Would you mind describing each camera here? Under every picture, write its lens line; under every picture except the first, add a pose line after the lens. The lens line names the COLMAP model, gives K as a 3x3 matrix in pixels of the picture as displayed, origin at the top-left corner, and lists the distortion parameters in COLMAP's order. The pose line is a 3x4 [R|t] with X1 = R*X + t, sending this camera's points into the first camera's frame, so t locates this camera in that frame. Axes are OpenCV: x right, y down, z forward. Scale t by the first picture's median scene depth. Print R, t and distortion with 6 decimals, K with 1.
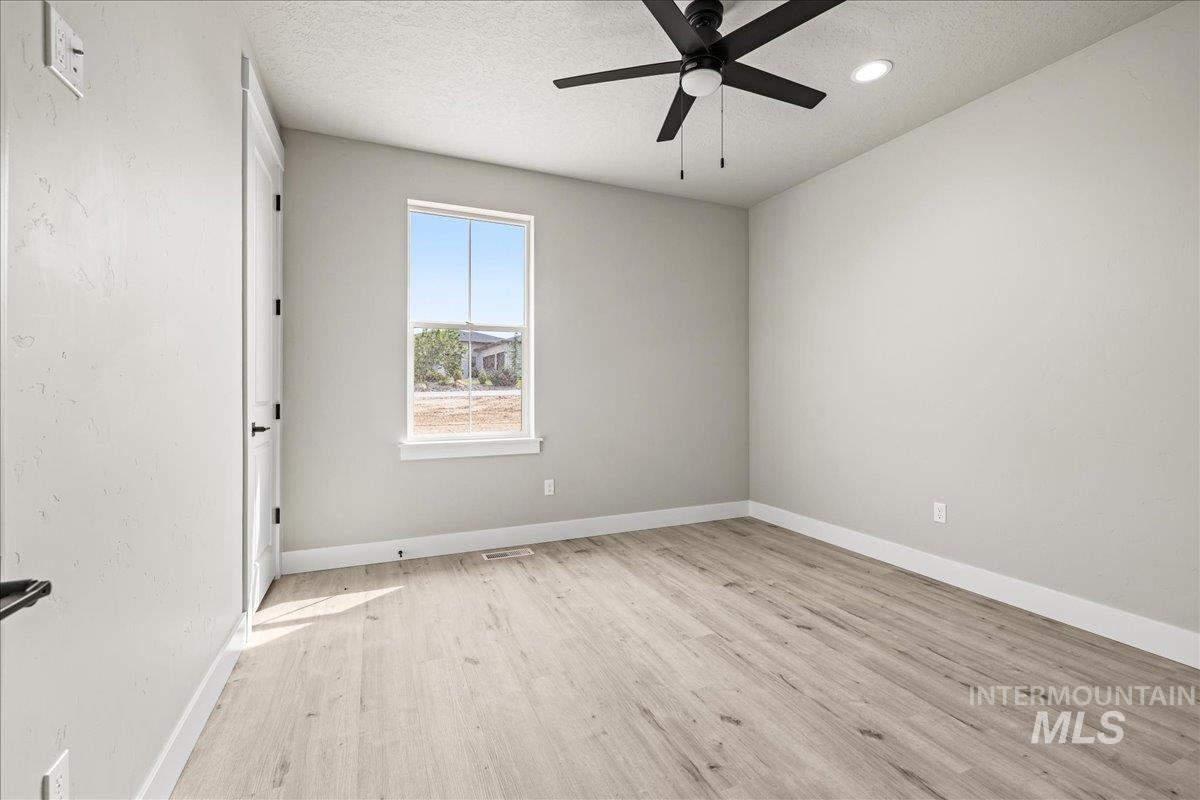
lens RADIAL K [[505.5, 0, 600.3], [0, 505.5, 389.9], [0, 0, 1]] dist [0.000366, 0.000076]
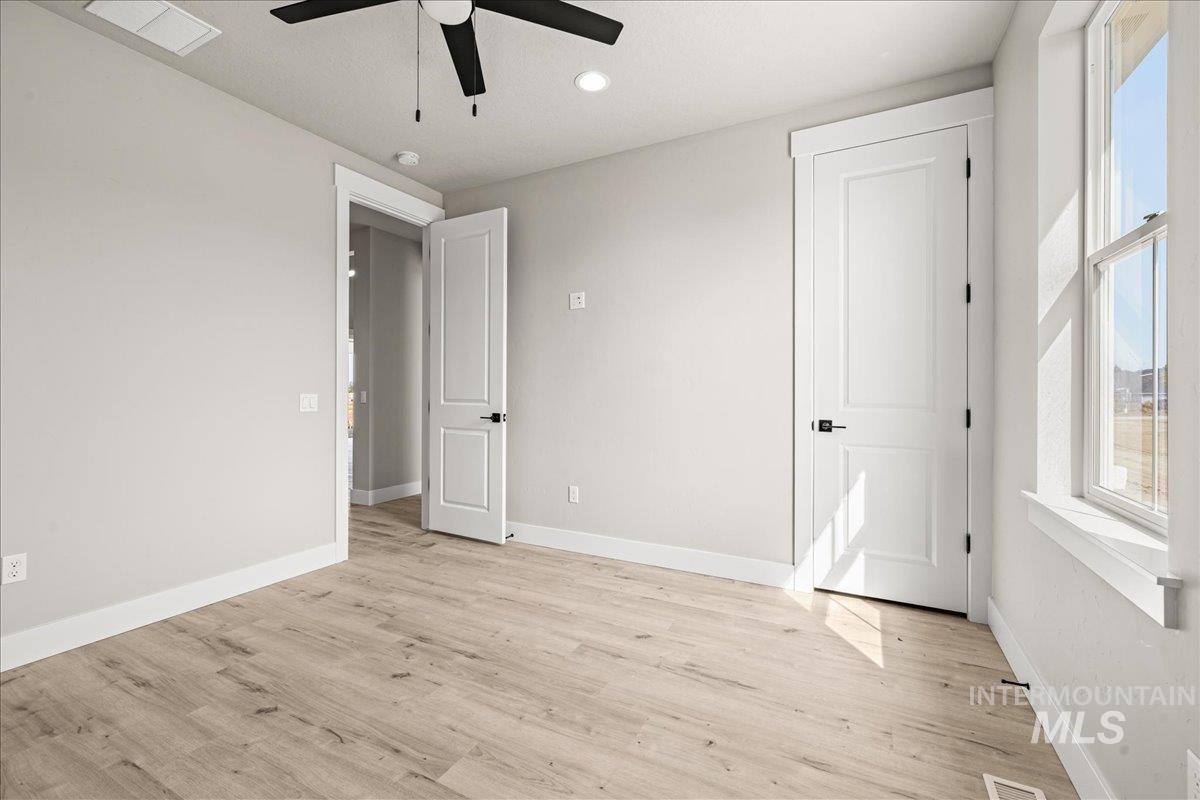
lens RADIAL K [[505.5, 0, 600.3], [0, 505.5, 389.9], [0, 0, 1]] dist [0.000366, 0.000076]
pose [[-0.783835, -0.001812, -0.620966, 0.504700], [-0.002852, 0.999996, 0.000682, -0.007631], [0.620962, 0.002305, -0.783837, 1.780450]]
